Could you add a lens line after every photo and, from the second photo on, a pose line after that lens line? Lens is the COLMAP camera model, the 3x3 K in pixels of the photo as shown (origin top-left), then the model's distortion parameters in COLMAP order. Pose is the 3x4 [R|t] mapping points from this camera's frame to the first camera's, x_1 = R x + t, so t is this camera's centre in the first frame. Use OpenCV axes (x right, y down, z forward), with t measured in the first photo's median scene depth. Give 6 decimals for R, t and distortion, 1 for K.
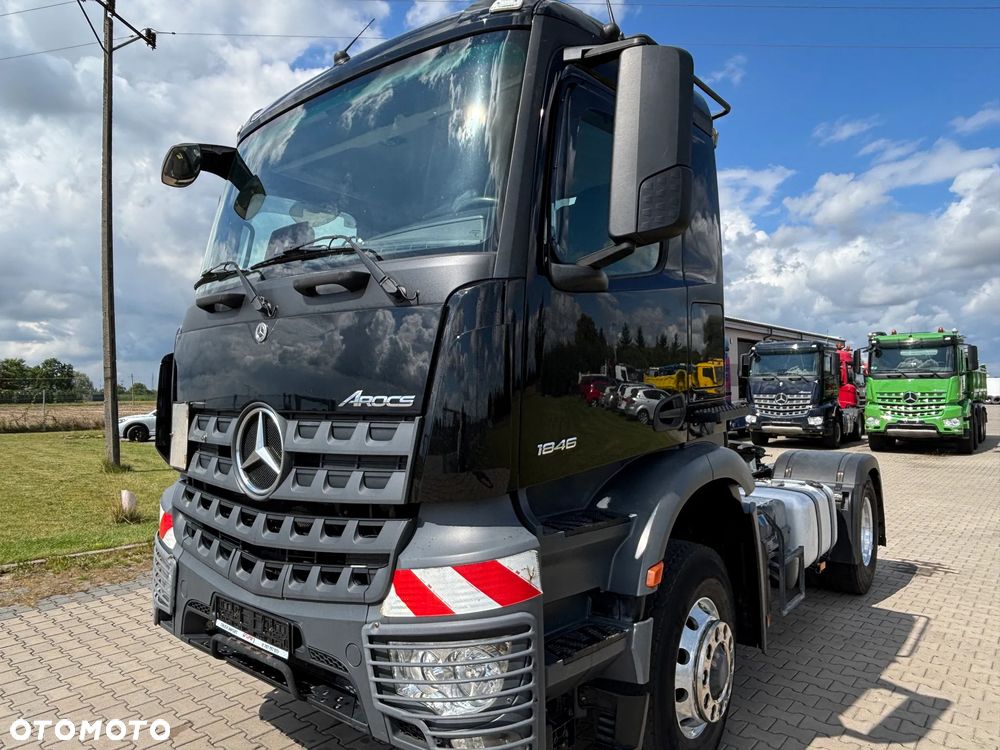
lens RADIAL K [[680.3, 0, 508.8], [0, 680.3, 377.6], [0, 0, 1]] dist [0.019624, 0.000198]
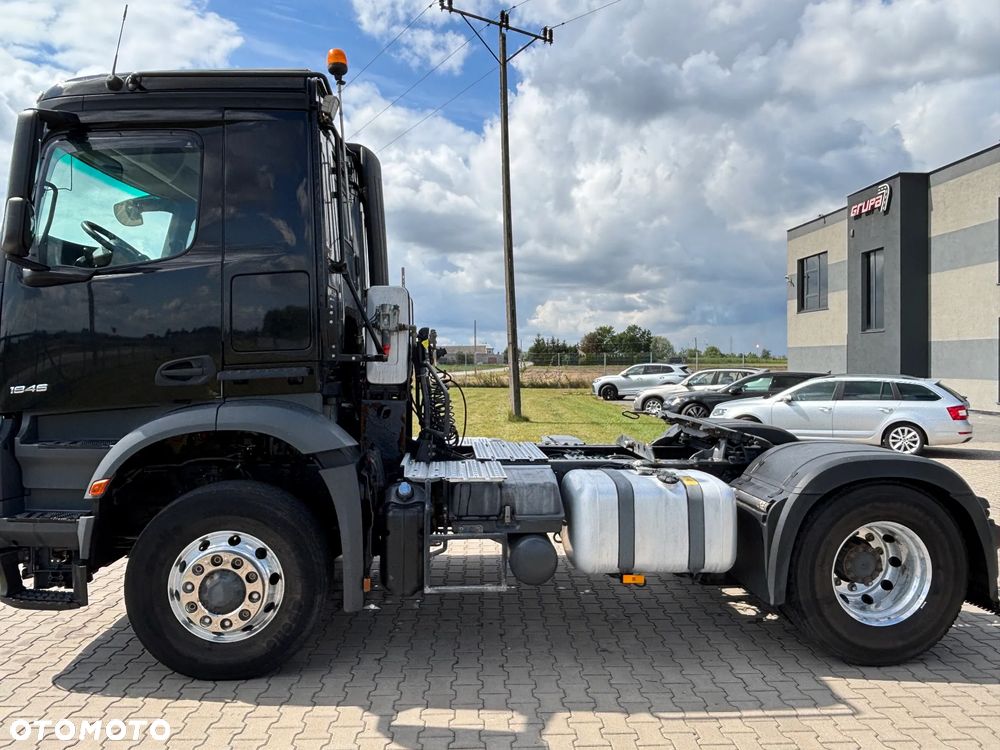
lens RADIAL K [[719.8, 0, 500.1], [0, 719.8, 367.1], [0, 0, 1]] dist [0.030812, -0.048120]
pose [[0.663179, 0.017576, -0.748255, 0.249239], [0.010071, 0.999424, 0.032402, 0.001240], [0.748393, -0.029023, 0.662620, 0.088185]]
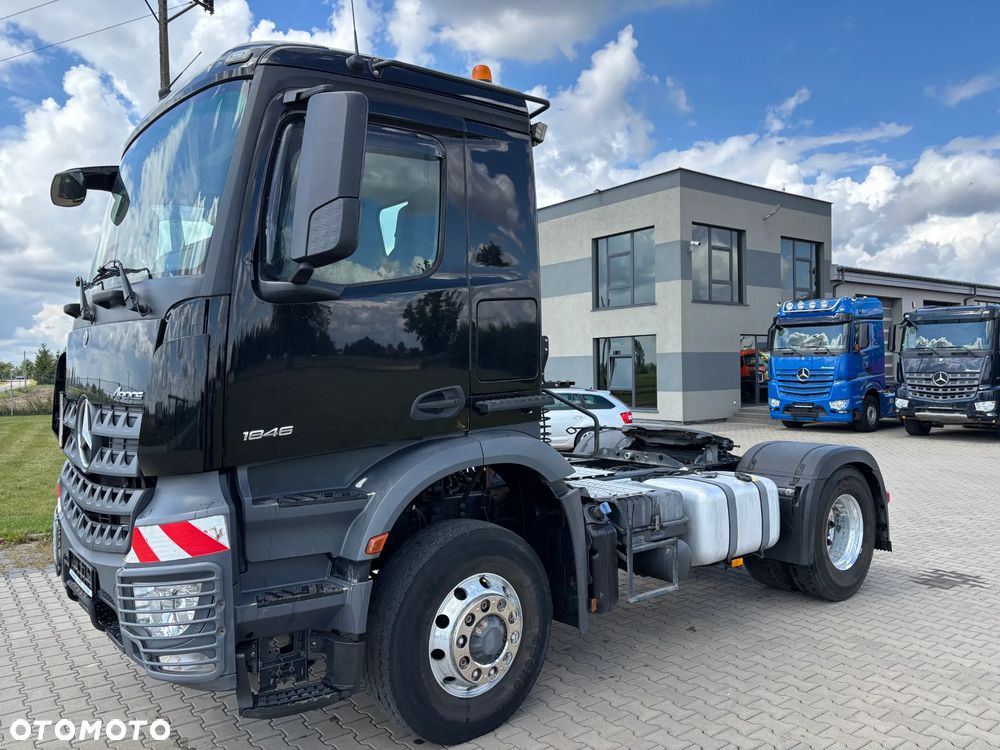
lens RADIAL K [[782.9, 0, 498.3], [0, 782.9, 384.9], [0, 0, 1]] dist [0.041572, -0.027802]
pose [[0.975046, -0.000163, -0.222001, 0.096719], [0.009357, 0.999141, 0.040361, -0.004480], [0.221804, -0.041431, 0.974211, -0.033001]]
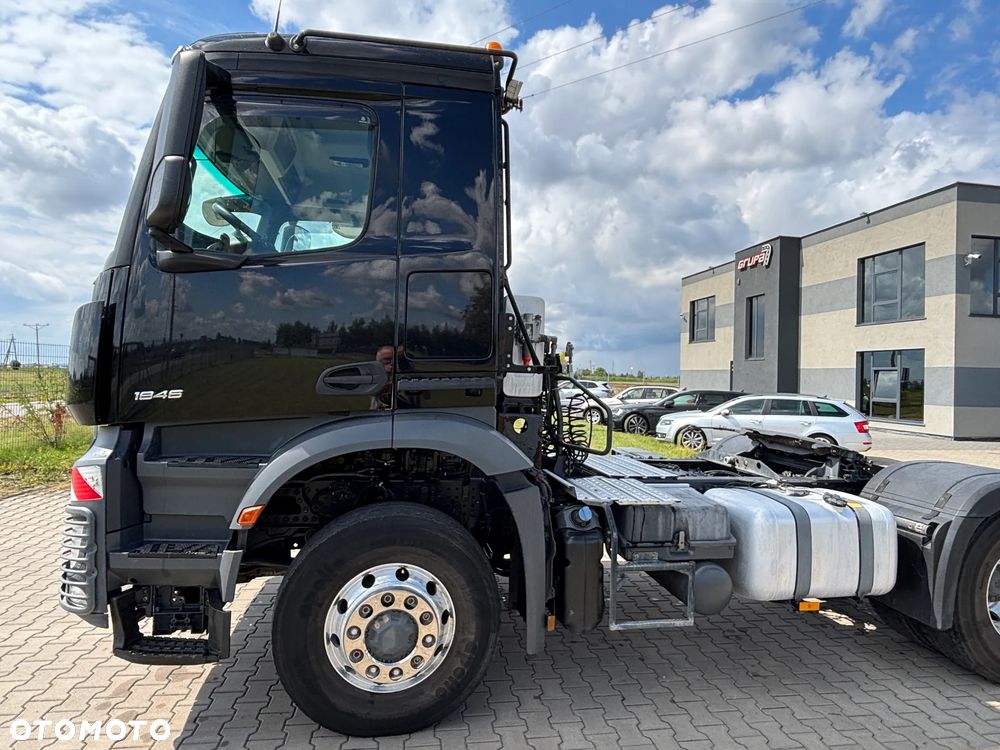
lens RADIAL K [[578.7, 0, 491.3], [0, 578.7, 374.6], [0, 0, 1]] dist [0.001625, -0.004289]
pose [[0.748669, 0.029949, -0.662267, 0.156665], [-0.020365, 0.999547, 0.022180, 0.003265], [0.662631, -0.003119, 0.748940, 0.073840]]
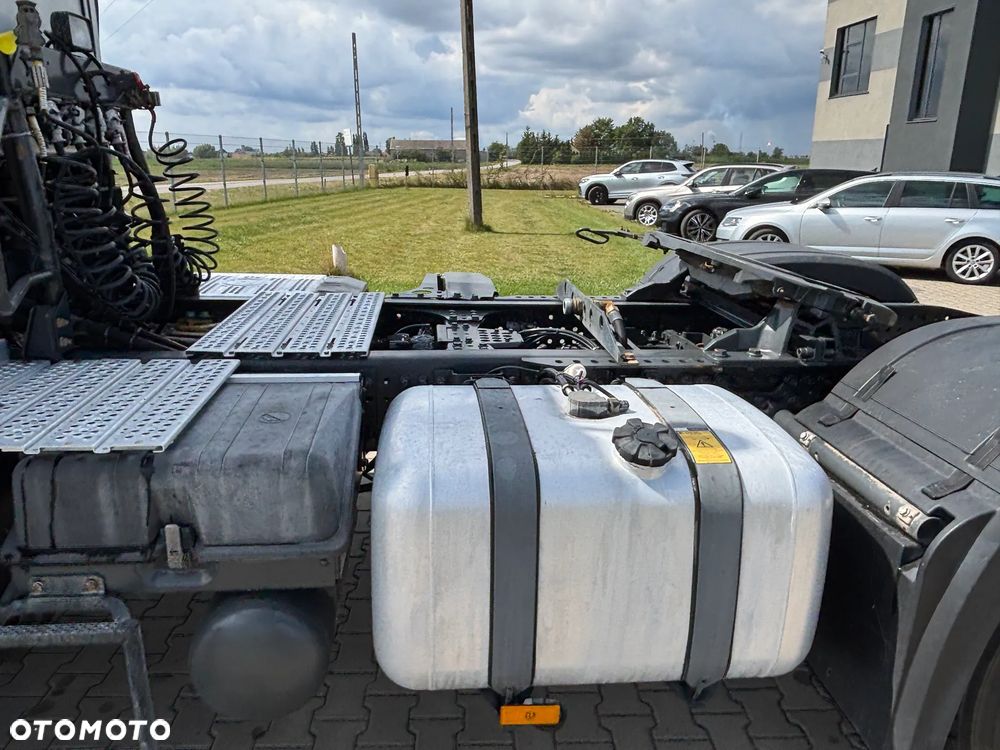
lens RADIAL K [[719.8, 0, 495.9], [0, 719.8, 388.9], [0, 0, 1]] dist [0.030812, -0.048120]
pose [[0.665097, 0.241801, -0.706526, 0.161389], [0.000778, 0.945900, 0.324457, 0.012686], [0.746757, -0.216345, 0.628927, 0.212558]]
